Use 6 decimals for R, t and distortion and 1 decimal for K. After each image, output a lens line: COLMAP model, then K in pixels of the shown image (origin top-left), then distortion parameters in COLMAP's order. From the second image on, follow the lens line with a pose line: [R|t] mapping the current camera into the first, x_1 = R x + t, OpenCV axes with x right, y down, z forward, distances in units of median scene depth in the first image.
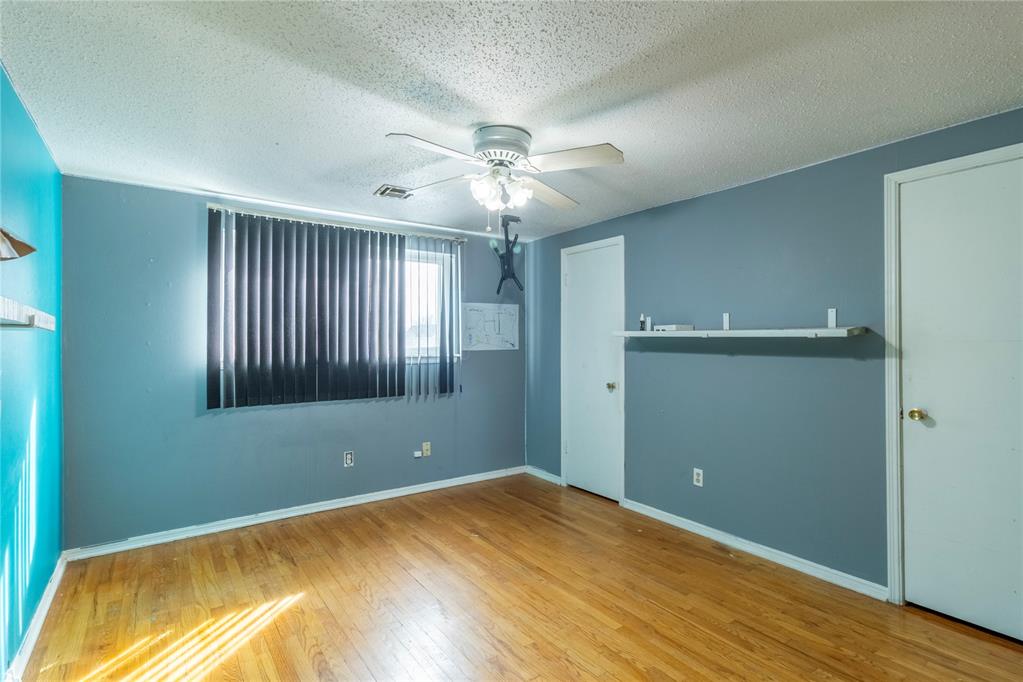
lens RADIAL K [[504.3, 0, 511.2], [0, 504.3, 335.5], [0, 0, 1]] dist [0.001624, 0.000651]
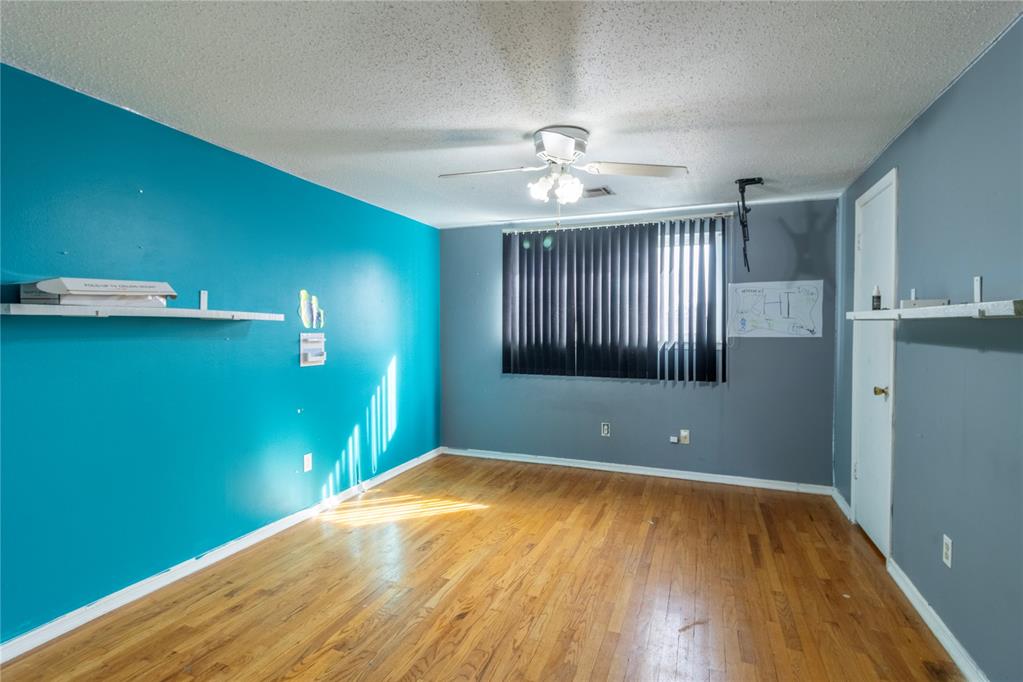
lens RADIAL K [[506.9, 0, 501.4], [0, 506.9, 335.0], [0, 0, 1]] dist [0.005807, 0.000439]
pose [[0.530500, 0.015179, -0.847549, 0.604454], [0.005347, 0.999760, 0.021252, 0.006401], [0.847668, -0.015806, 0.530292, 0.226952]]
